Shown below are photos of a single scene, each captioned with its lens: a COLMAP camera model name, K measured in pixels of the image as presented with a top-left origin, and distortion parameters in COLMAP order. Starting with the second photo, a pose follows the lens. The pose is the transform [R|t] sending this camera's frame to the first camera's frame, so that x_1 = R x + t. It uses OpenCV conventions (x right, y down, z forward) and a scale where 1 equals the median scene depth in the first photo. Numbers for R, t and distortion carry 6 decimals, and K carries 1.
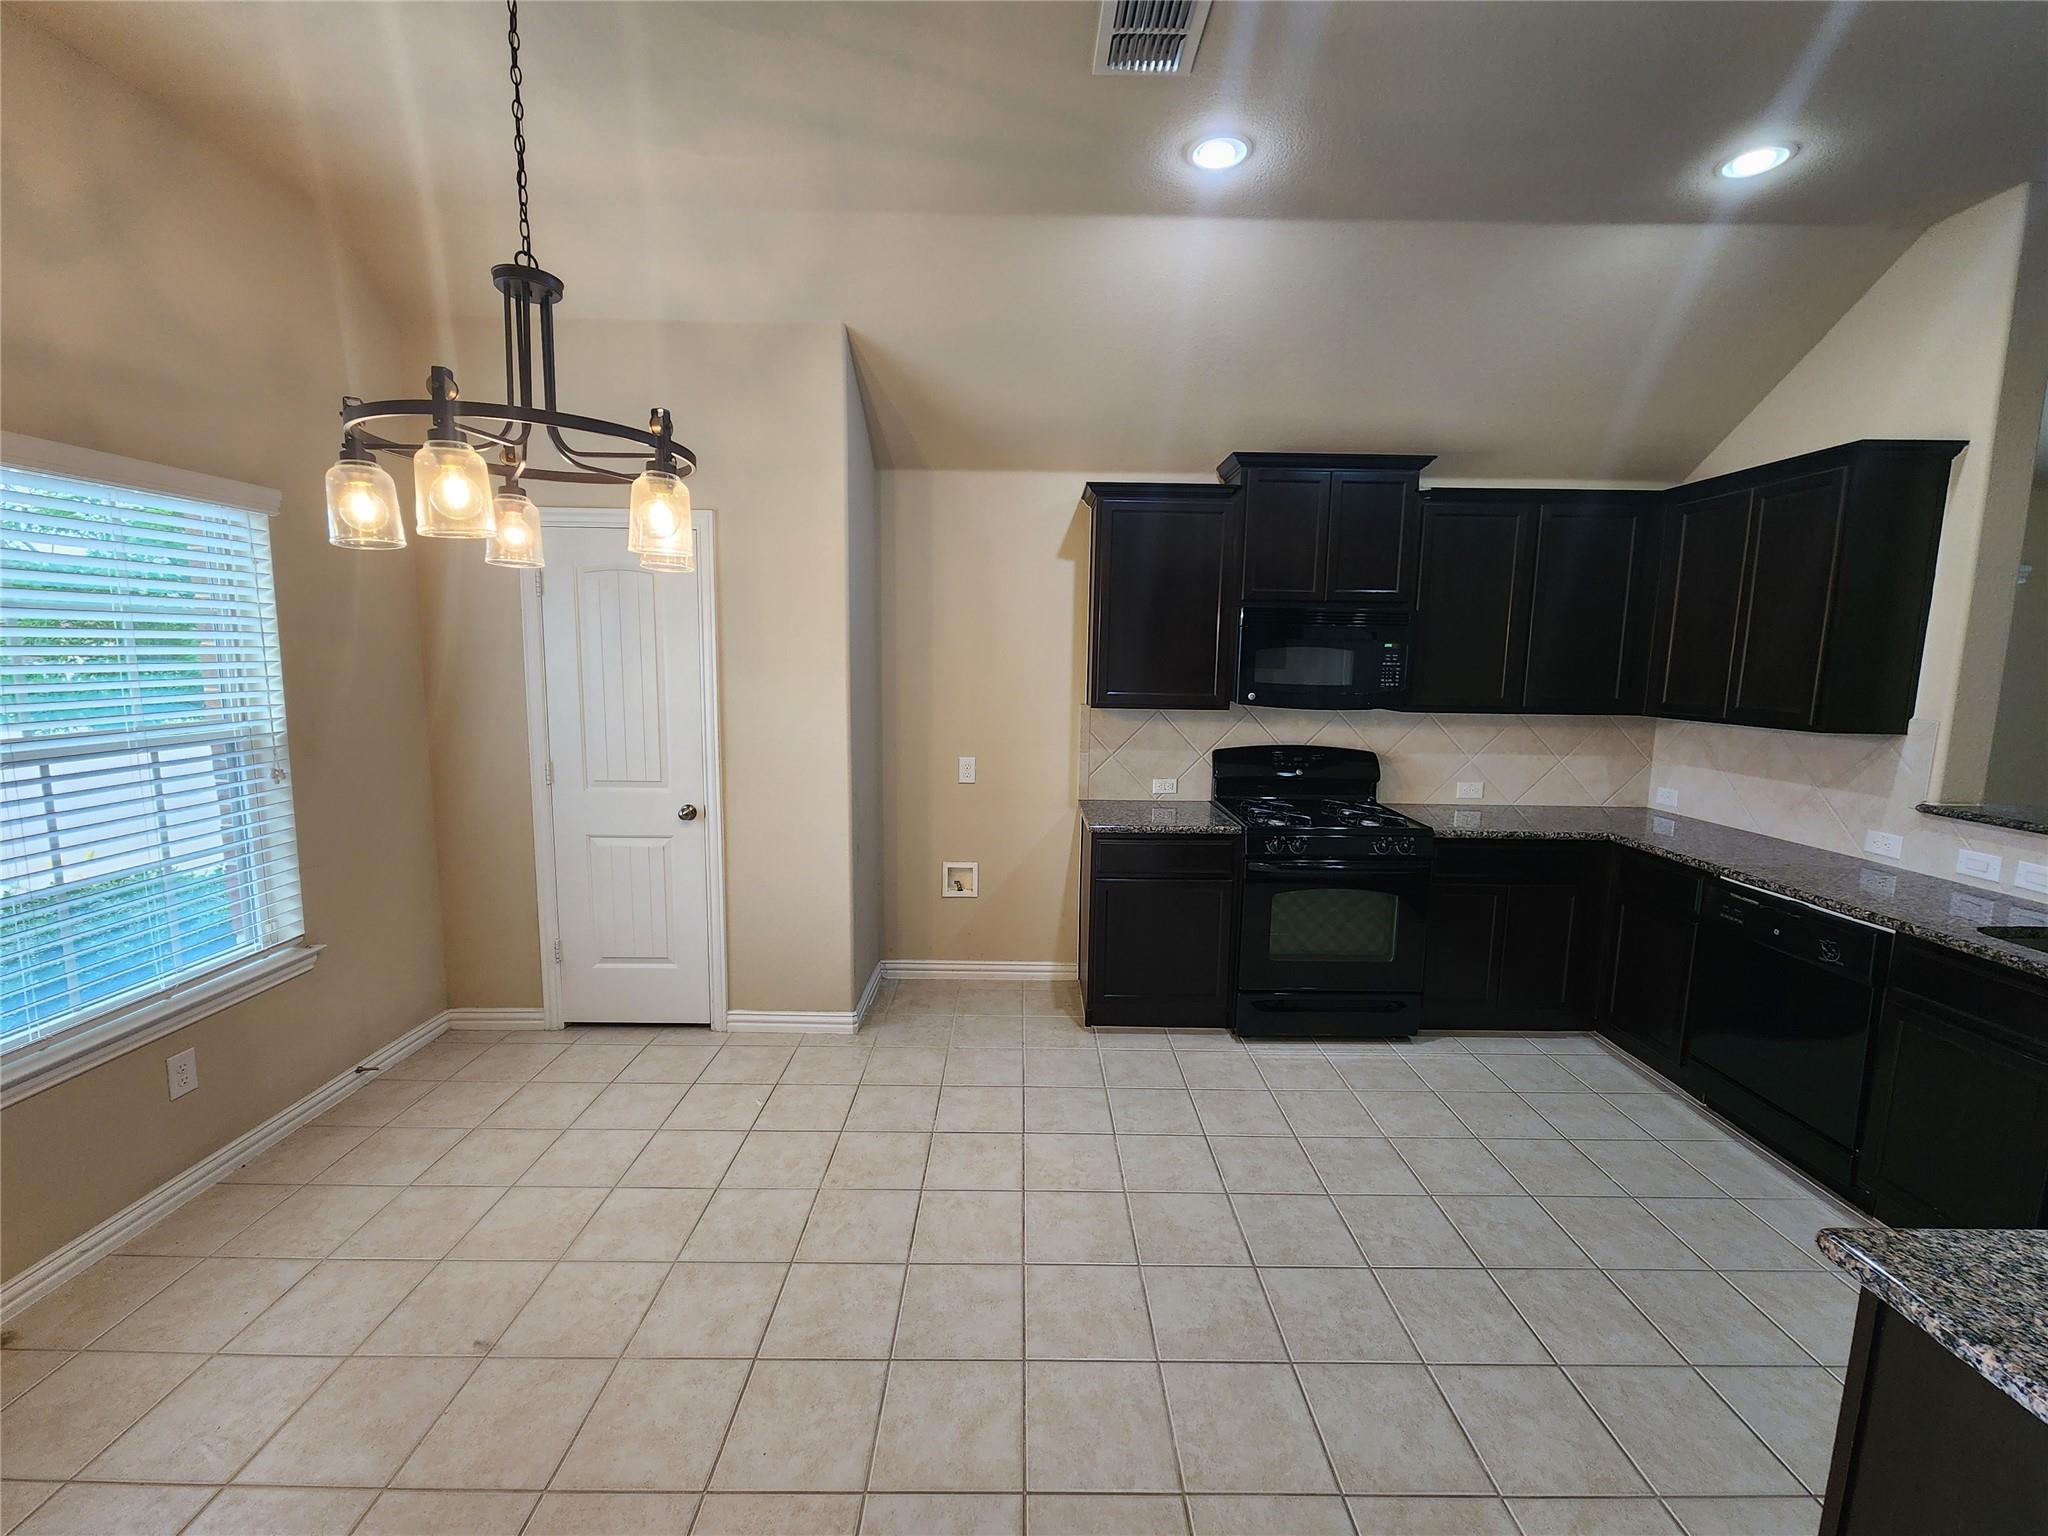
lens RADIAL K [[839.2, 0, 1028.3], [0, 839.2, 765.2], [0, 0, 1]] dist [0.002083, -0.000528]
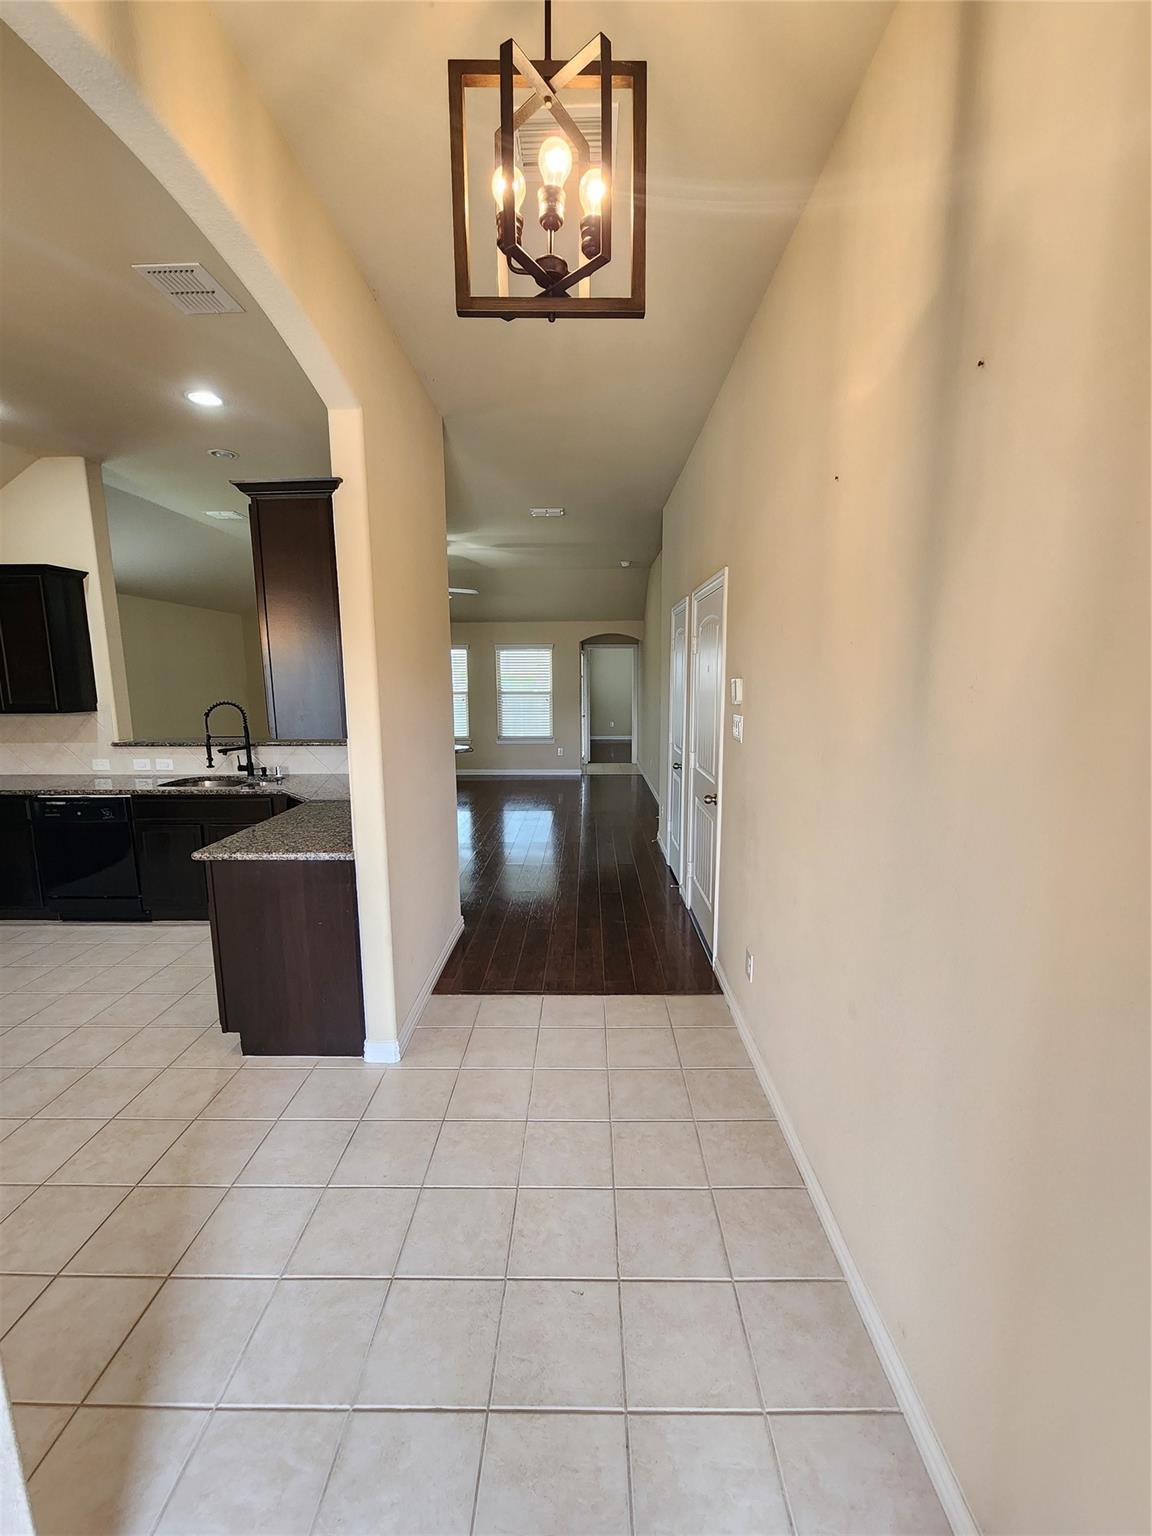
lens RADIAL K [[632.1, 0, 579.7], [0, 632.1, 771.5], [0, 0, 1]] dist [0.000641, -0.000881]
pose [[0.018698, -0.167207, 0.985745, -0.491649], [0.133953, 0.977447, 0.163258, 0.014514], [-0.990811, 0.128991, 0.040675, -0.221988]]
